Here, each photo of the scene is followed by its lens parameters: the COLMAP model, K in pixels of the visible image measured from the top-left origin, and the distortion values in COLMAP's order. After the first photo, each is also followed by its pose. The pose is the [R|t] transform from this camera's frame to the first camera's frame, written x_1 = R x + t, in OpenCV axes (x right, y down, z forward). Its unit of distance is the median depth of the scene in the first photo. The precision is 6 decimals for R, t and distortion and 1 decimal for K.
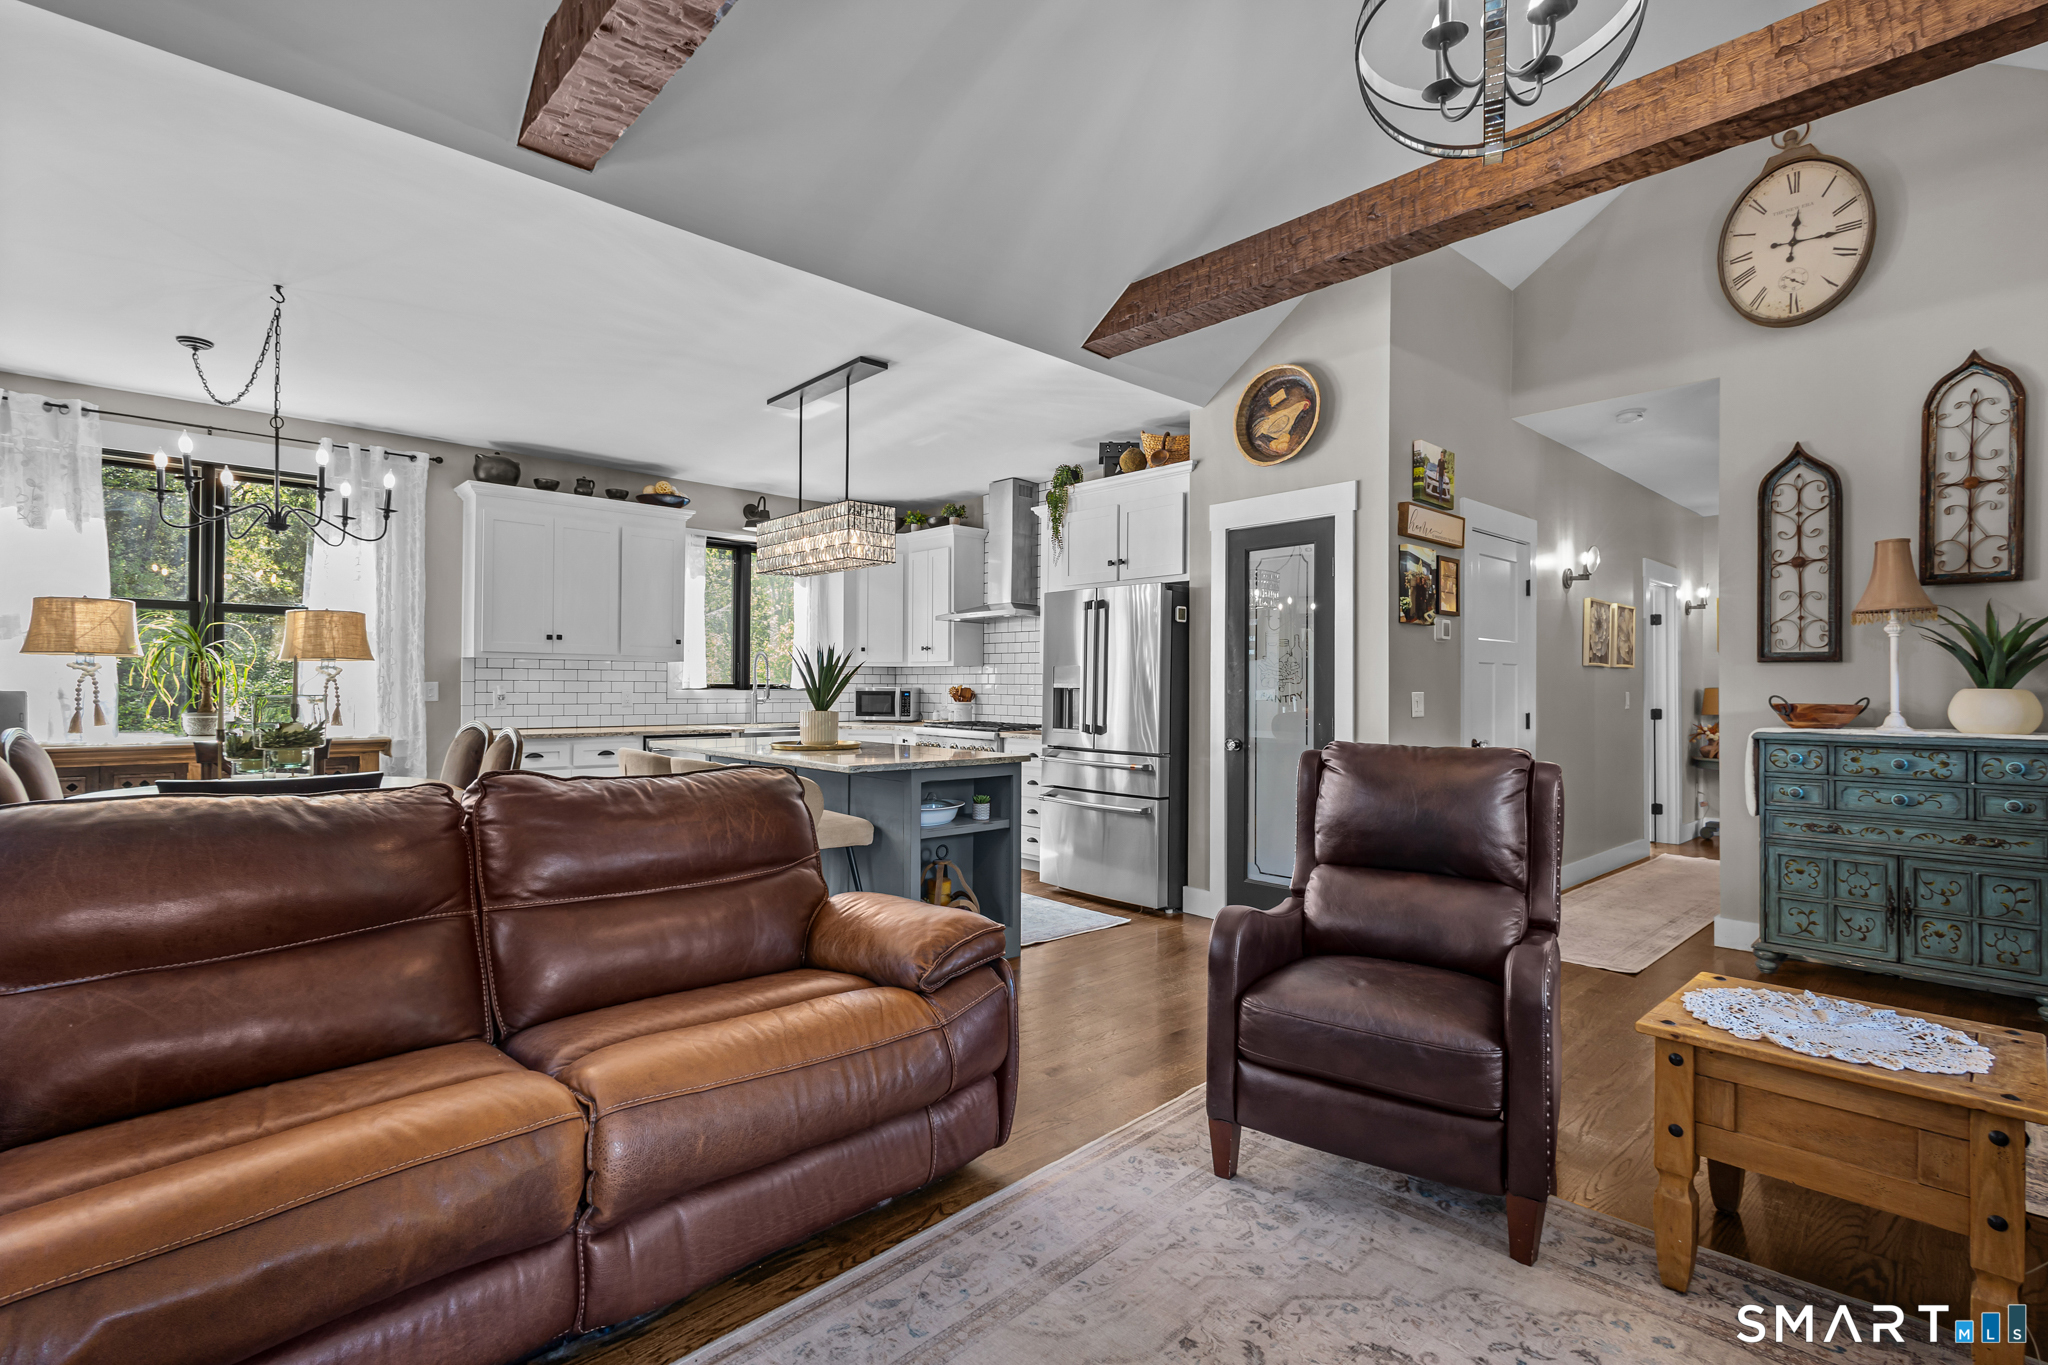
lens RADIAL K [[955.0, 0, 1026.2], [0, 955.0, 678.1], [0, 0, 1]] dist [0.011165, -0.003900]
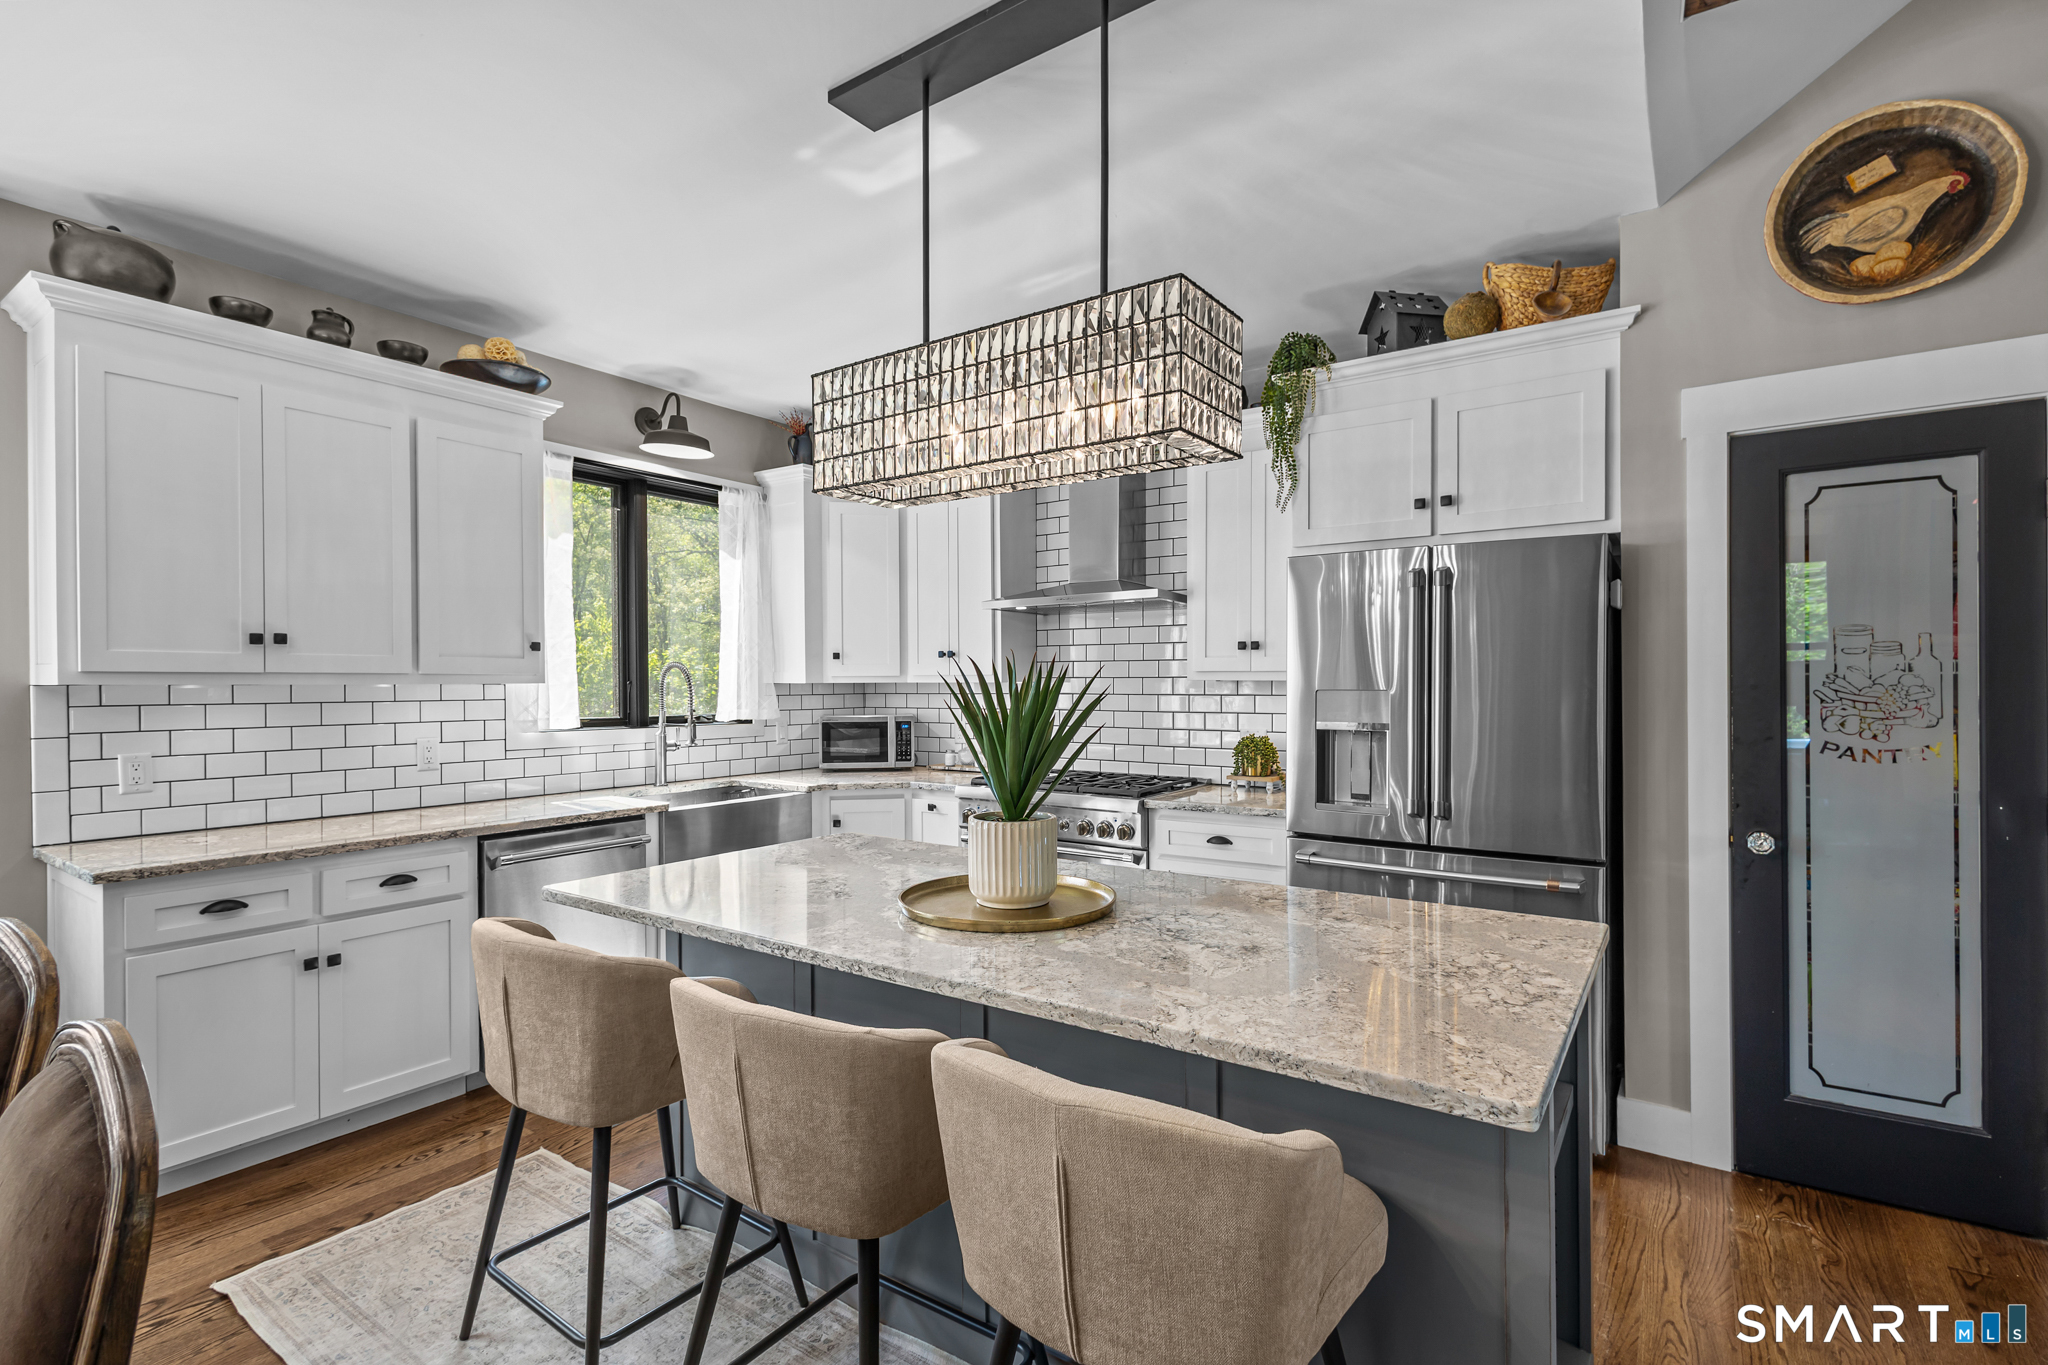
lens RADIAL K [[955.0, 0, 1027.4], [0, 955.0, 690.1], [0, 0, 1]] dist [0.011165, -0.003900]
pose [[0.975526, -0.013764, 0.219451, -0.222173], [0.010365, 0.999808, 0.016632, -0.020372], [-0.219638, -0.013951, 0.975482, 0.436720]]
